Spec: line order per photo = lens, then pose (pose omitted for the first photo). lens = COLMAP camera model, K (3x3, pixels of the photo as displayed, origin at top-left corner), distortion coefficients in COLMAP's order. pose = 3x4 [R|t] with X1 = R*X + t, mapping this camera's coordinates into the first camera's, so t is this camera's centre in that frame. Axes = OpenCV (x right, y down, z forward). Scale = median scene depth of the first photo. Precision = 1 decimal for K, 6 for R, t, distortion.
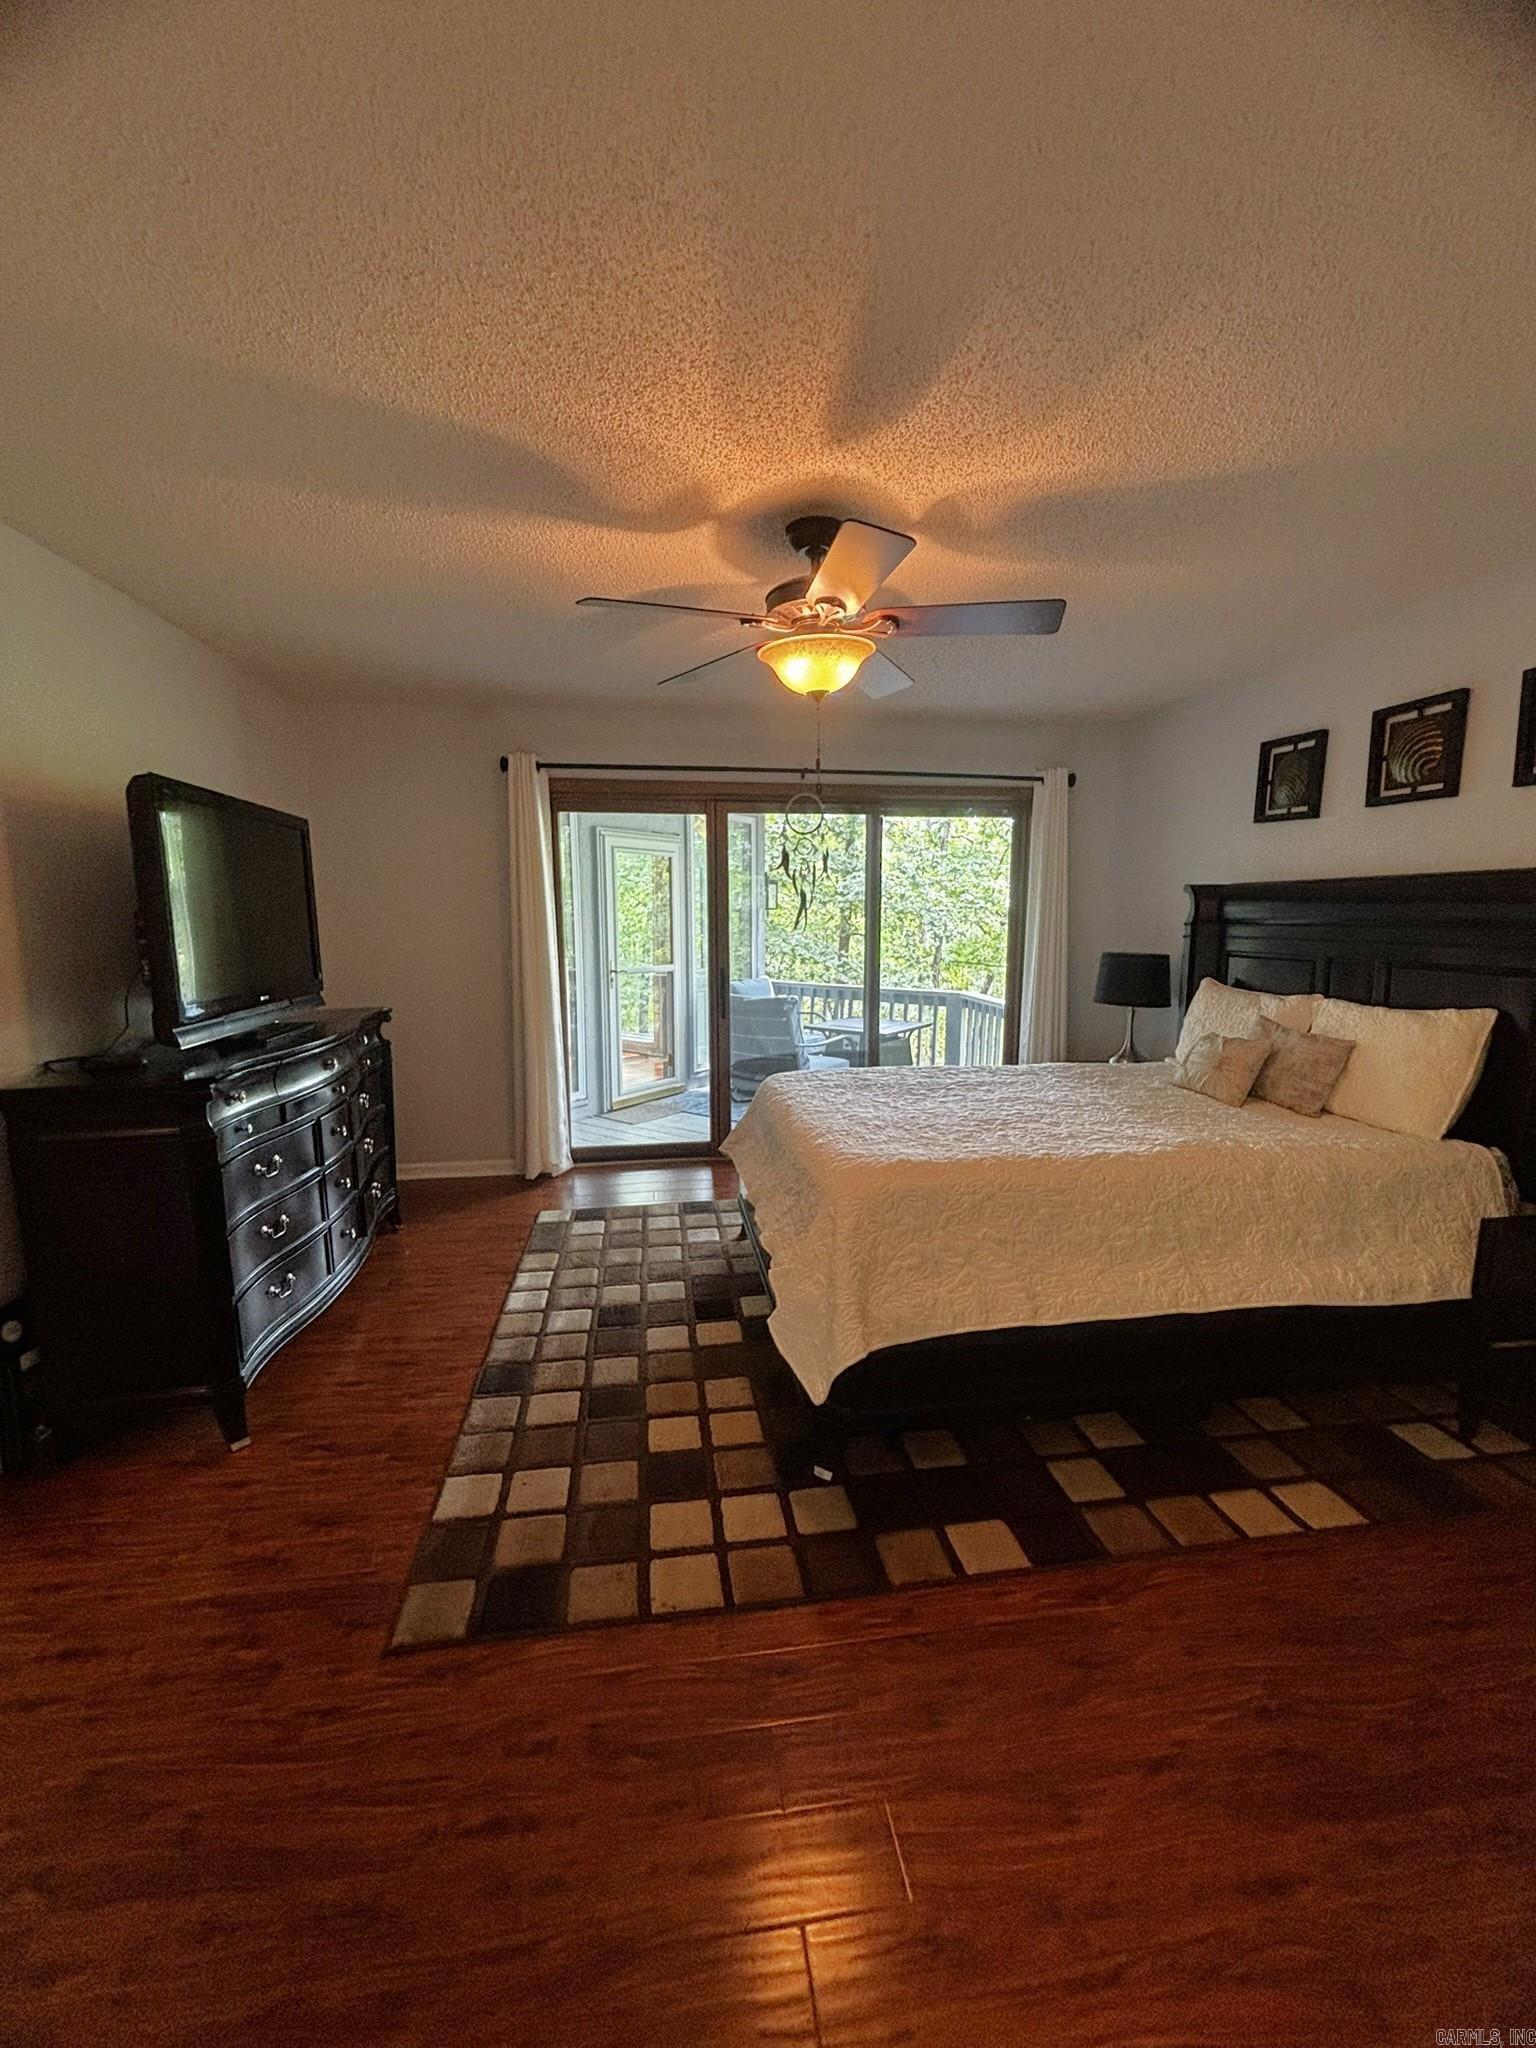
lens RADIAL K [[835.8, 0, 769.7], [0, 835.8, 1036.0], [0, 0, 1]] dist [0.002735, -0.000529]
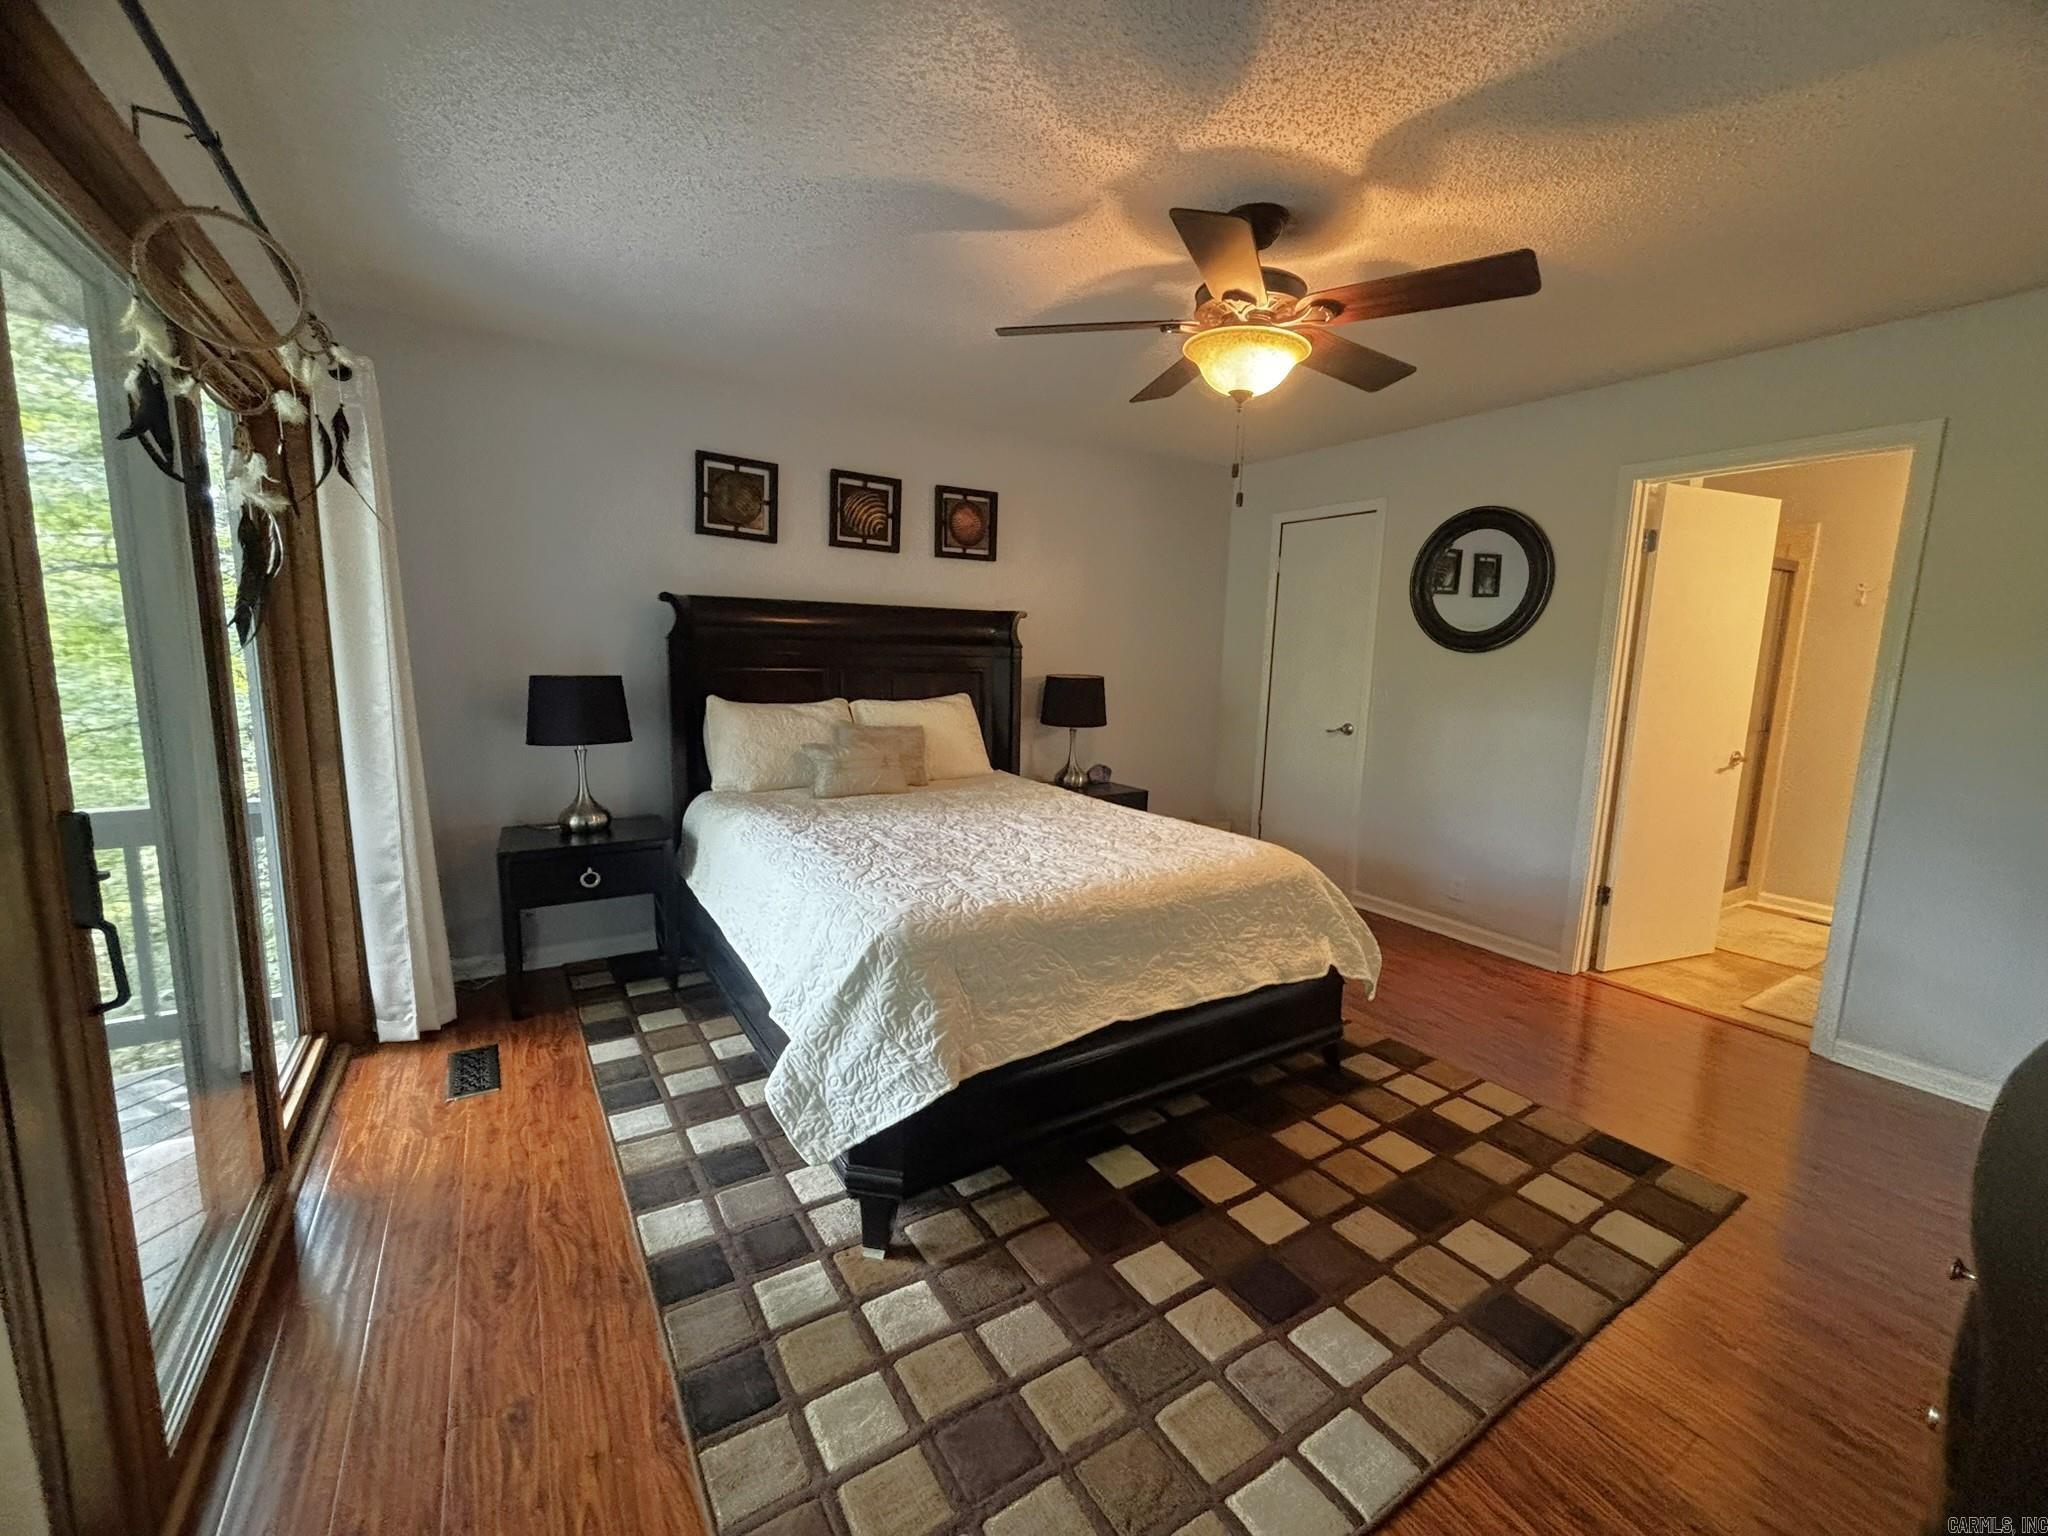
lens RADIAL K [[835.8, 0, 1034.0], [0, 835.8, 772.9], [0, 0, 1]] dist [0.002735, -0.000529]
pose [[-0.414962, -0.141696, 0.898737, -0.652152], [0.113376, 0.972046, 0.205601, -0.187738], [-0.902747, 0.187212, -0.387298, 1.435713]]
